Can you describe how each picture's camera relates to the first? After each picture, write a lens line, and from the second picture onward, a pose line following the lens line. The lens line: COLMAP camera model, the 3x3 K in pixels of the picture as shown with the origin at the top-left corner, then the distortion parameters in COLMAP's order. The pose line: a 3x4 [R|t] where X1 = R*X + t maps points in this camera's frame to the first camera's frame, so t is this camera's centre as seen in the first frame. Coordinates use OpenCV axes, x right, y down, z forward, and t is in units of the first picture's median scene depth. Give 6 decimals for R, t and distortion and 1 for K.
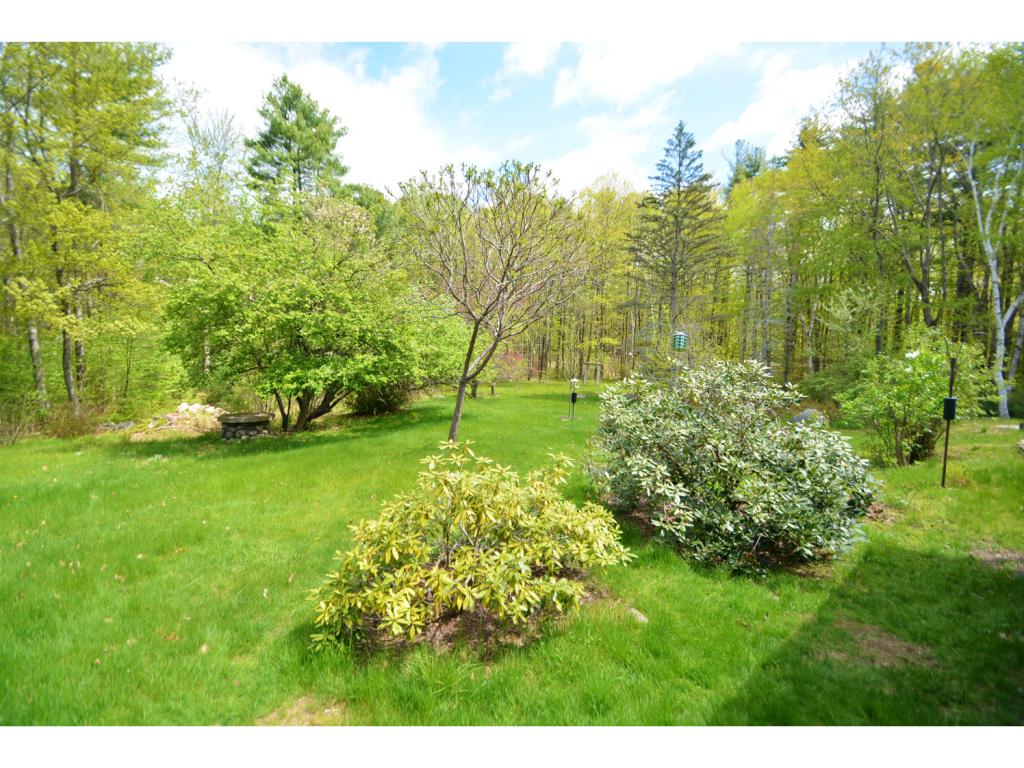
lens RADIAL K [[447.6, 0, 504.9], [0, 447.6, 385.8], [0, 0, 1]] dist [0.001721, -0.007959]
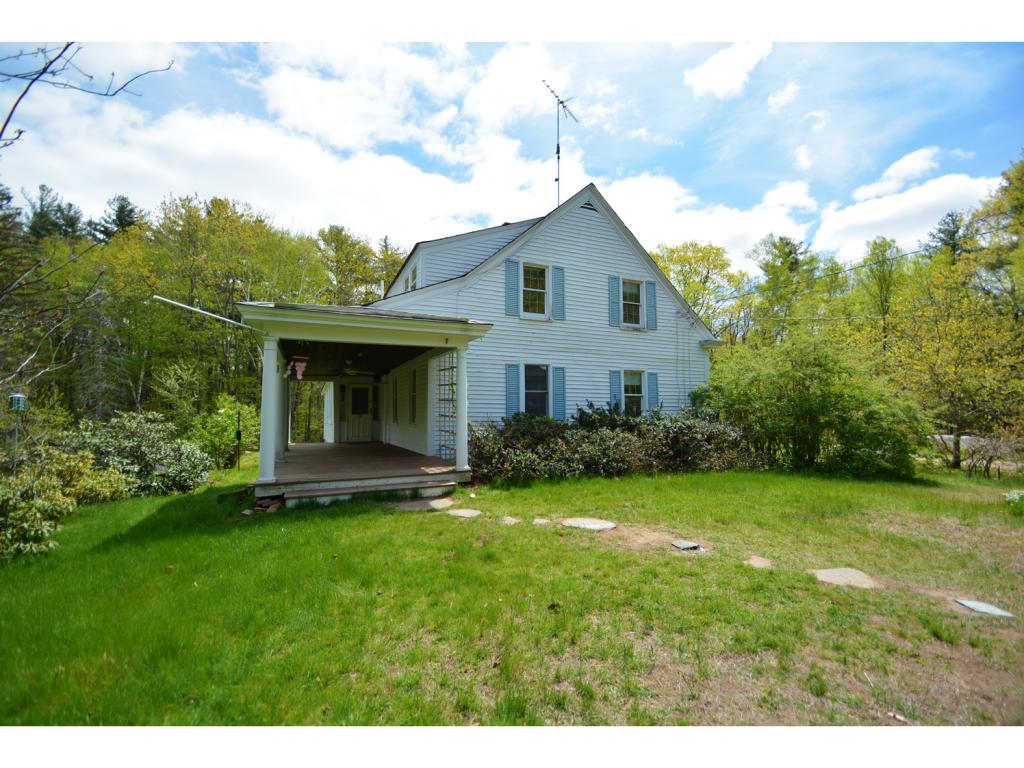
lens RADIAL K [[447.6, 0, 514.1], [0, 447.6, 382.8], [0, 0, 1]] dist [0.001721, -0.007959]
pose [[0.245992, 0.052260, 0.967862, -0.315111], [0.092931, 0.992674, -0.077219, 0.037222], [-0.964806, 0.108940, 0.239334, -0.335794]]
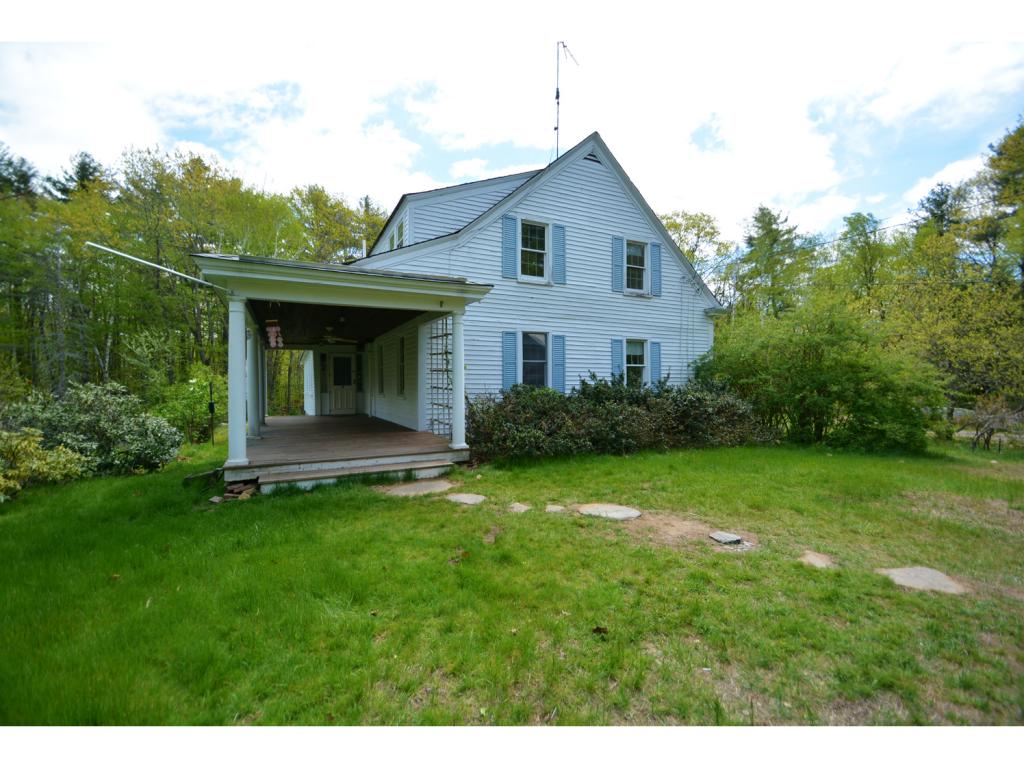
lens RADIAL K [[447.6, 0, 511.5], [0, 447.6, 381.8], [0, 0, 1]] dist [0.001721, -0.007959]
pose [[0.214540, -0.010440, 0.976659, -0.277451], [0.092035, 0.995710, -0.009573, 0.033288], [-0.972369, 0.091940, 0.214580, -0.309101]]
